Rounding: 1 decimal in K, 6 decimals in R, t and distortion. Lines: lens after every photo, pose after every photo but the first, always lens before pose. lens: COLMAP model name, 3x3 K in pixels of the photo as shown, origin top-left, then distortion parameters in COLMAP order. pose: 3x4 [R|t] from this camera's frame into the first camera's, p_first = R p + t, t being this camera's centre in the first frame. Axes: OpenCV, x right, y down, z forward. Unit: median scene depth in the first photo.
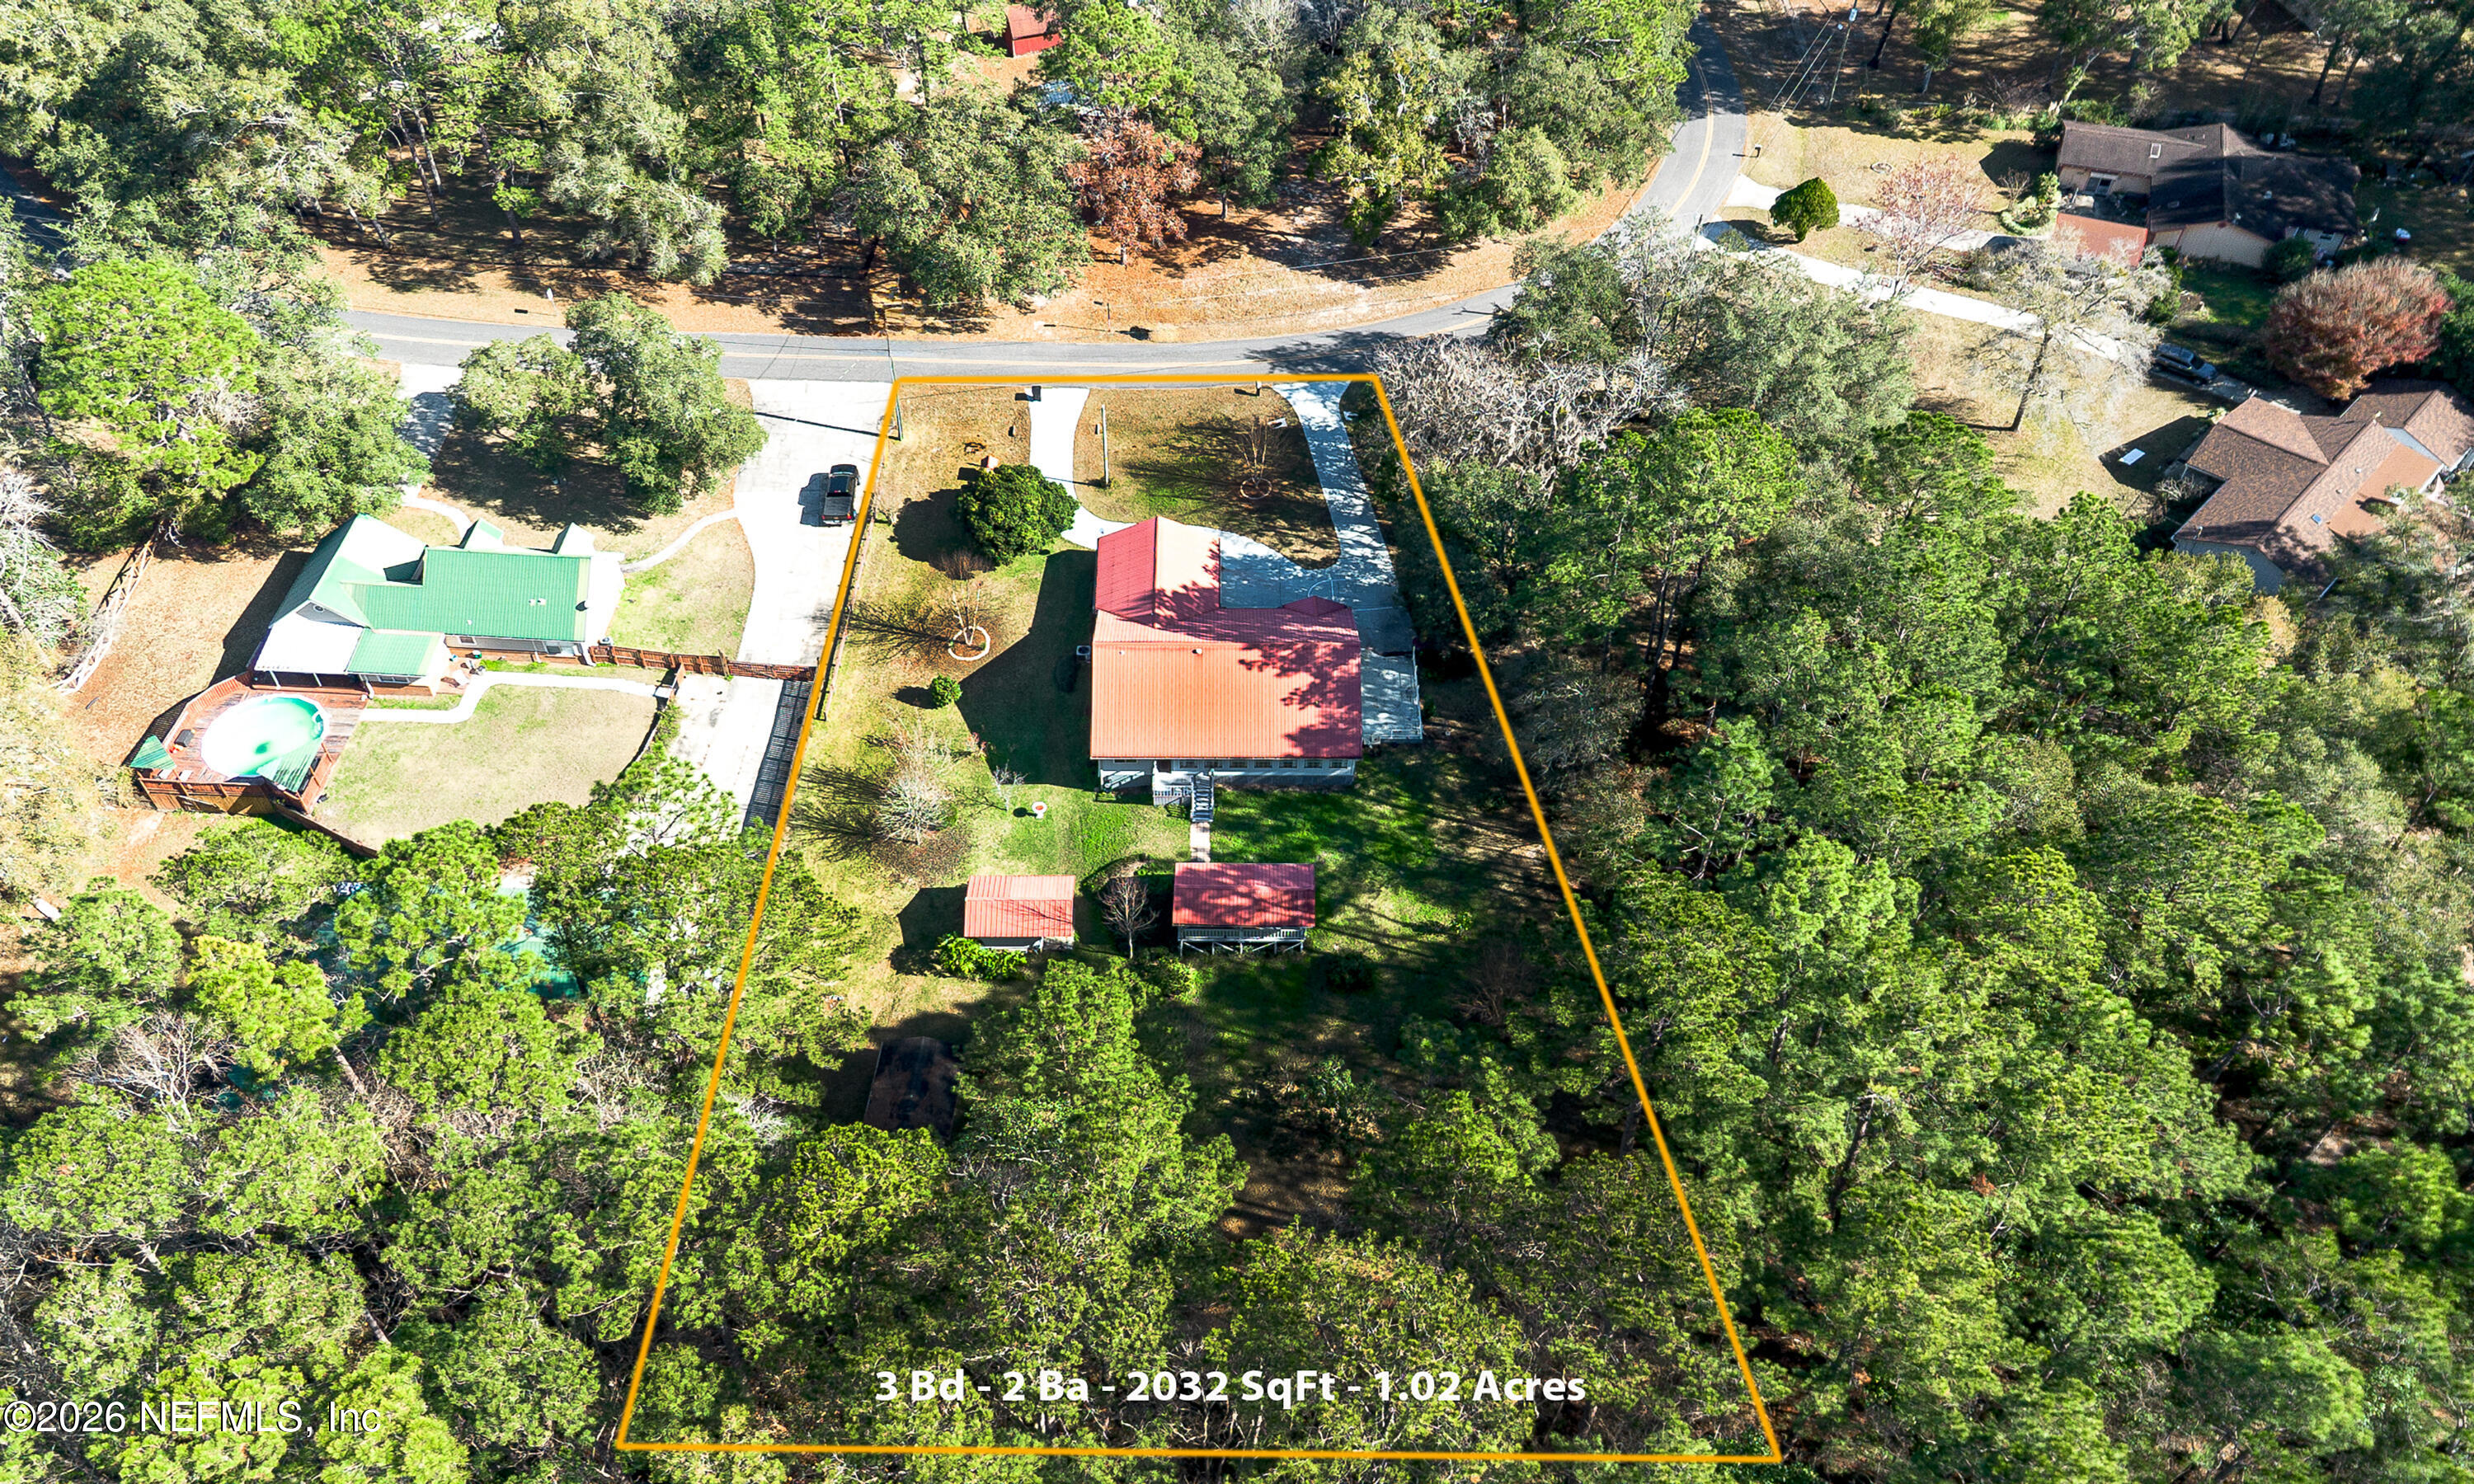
lens RADIAL K [[1668.2, 0, 1225.5], [0, 1668.2, 739.0], [0, 0, 1]] dist [0.027417, 0.002123]
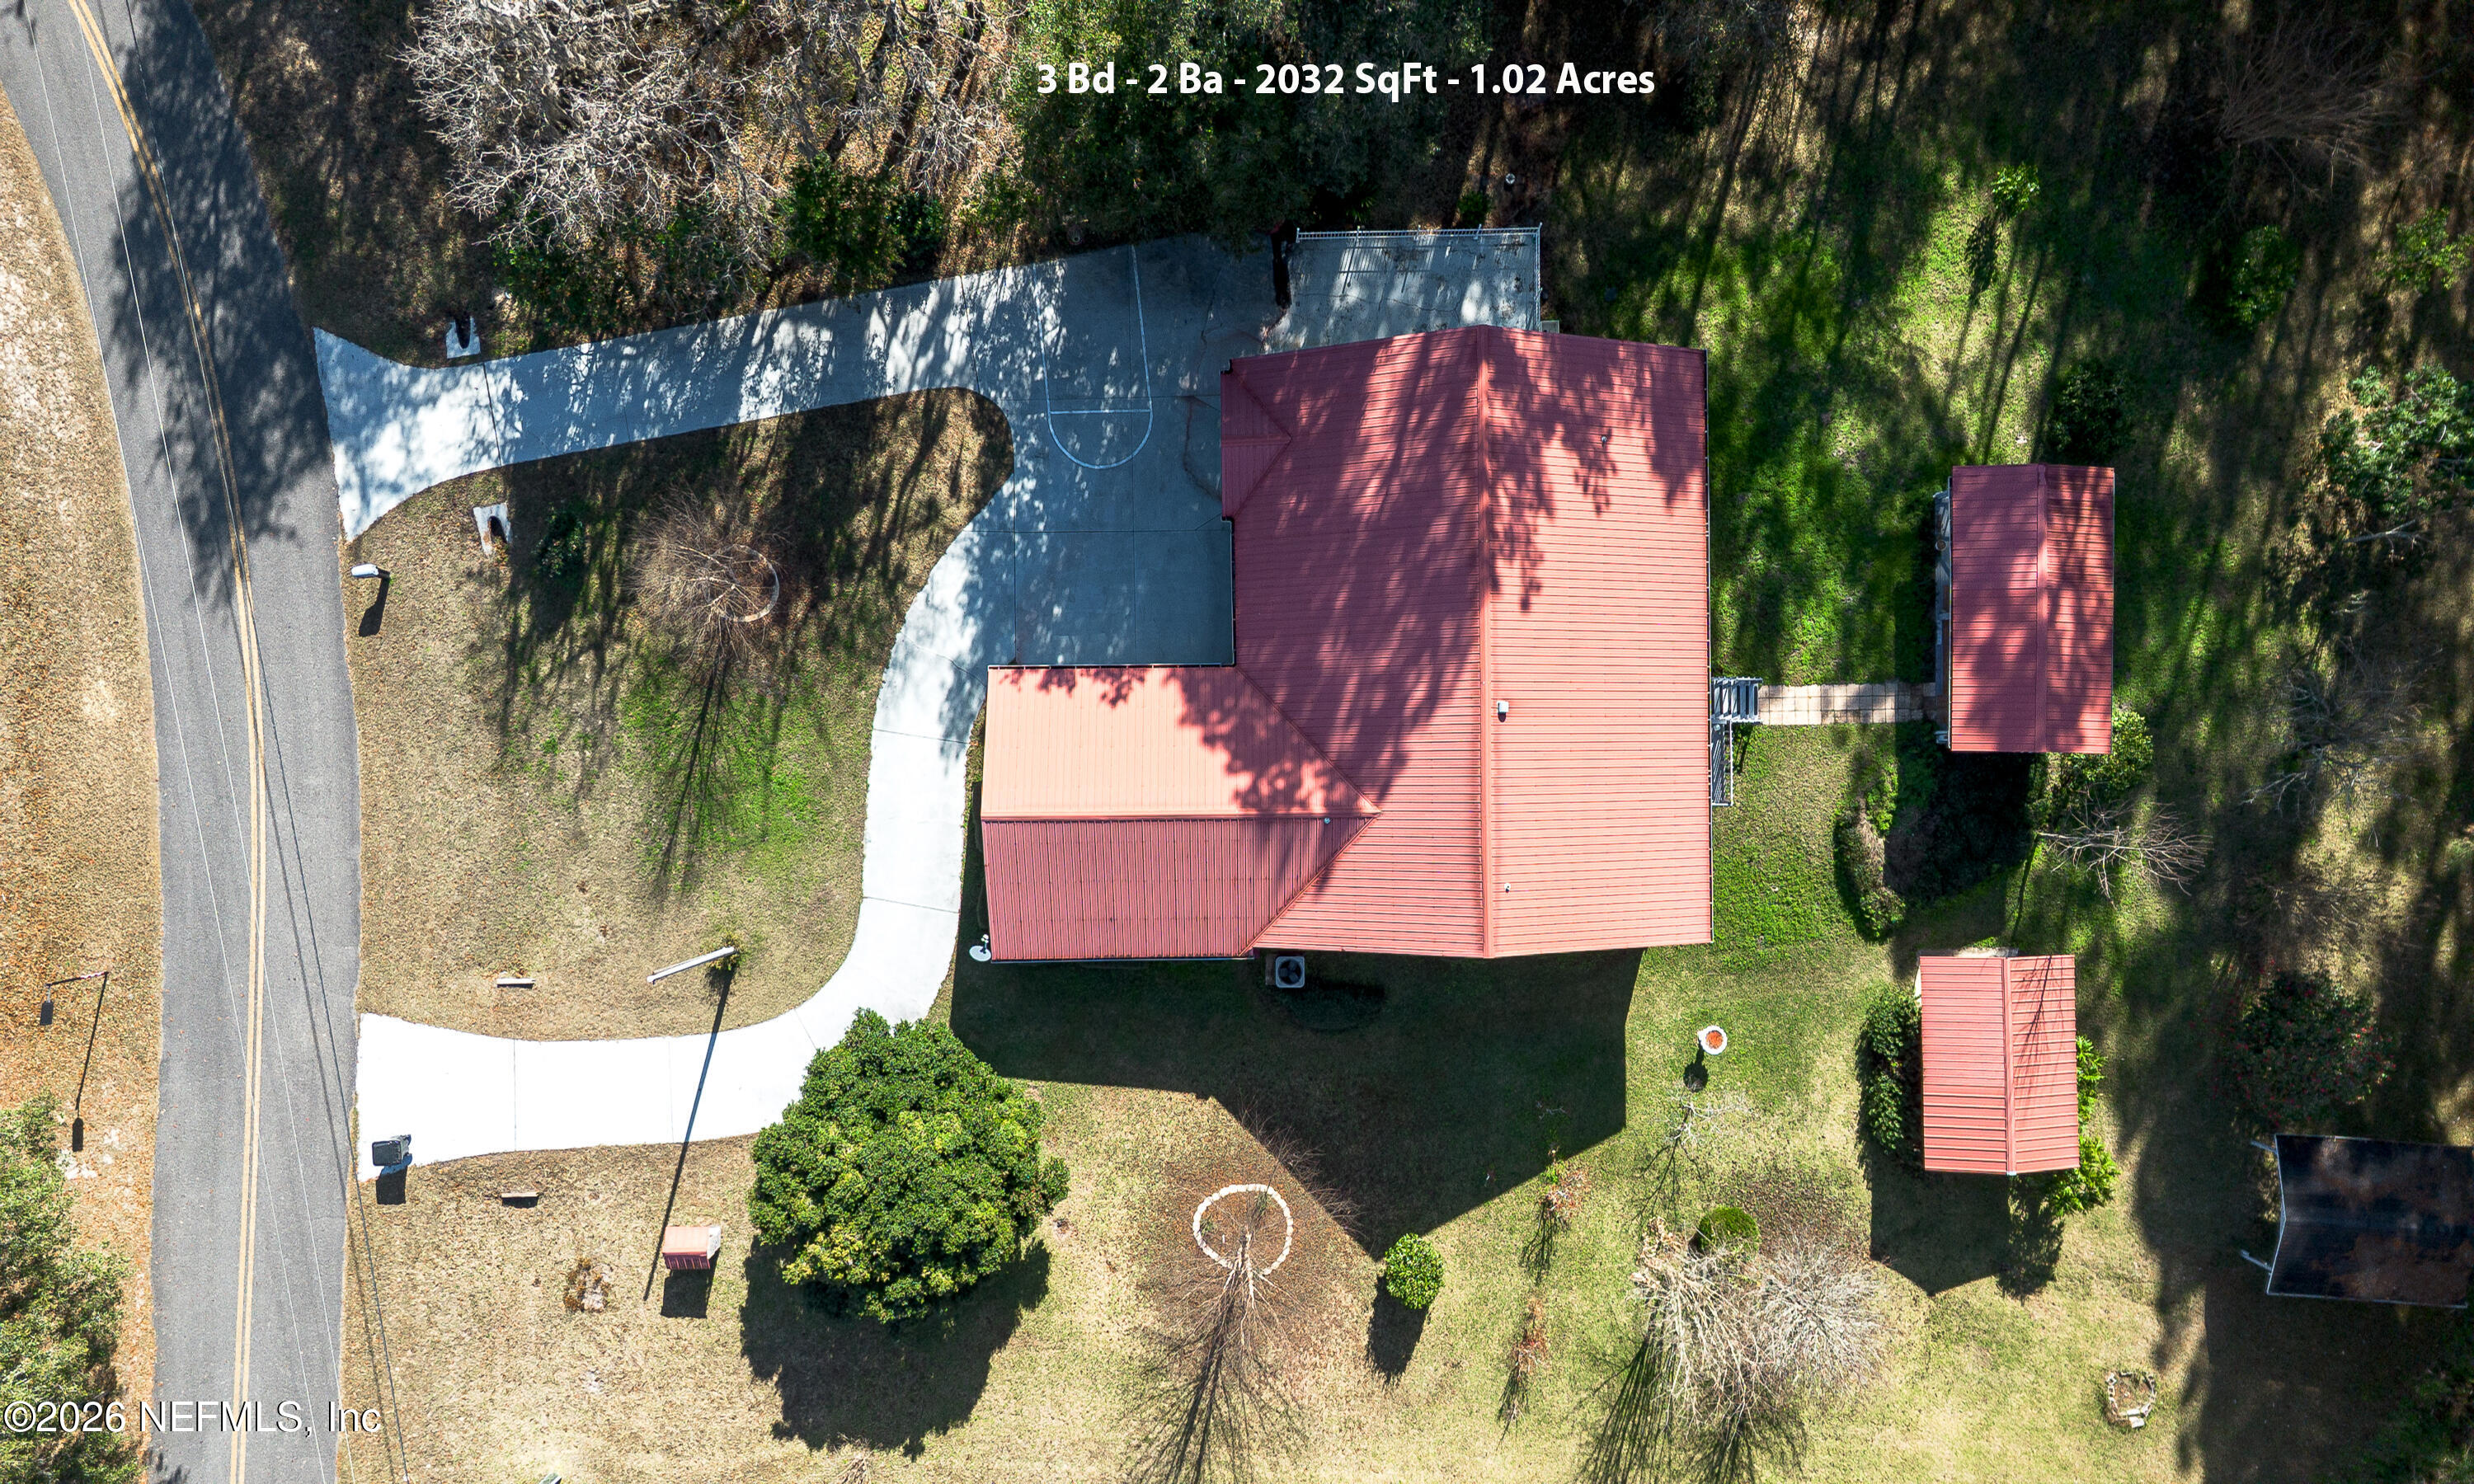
lens RADIAL K [[1668.2, 0, 1241.3], [0, 1668.2, 746.3], [0, 0, 1]] dist [0.027417, 0.002123]
pose [[-0.006795, -0.999964, 0.005117, -0.027039], [0.772491, -0.002000, 0.635023, -0.347602], [-0.634989, 0.008267, 0.772477, 0.667148]]
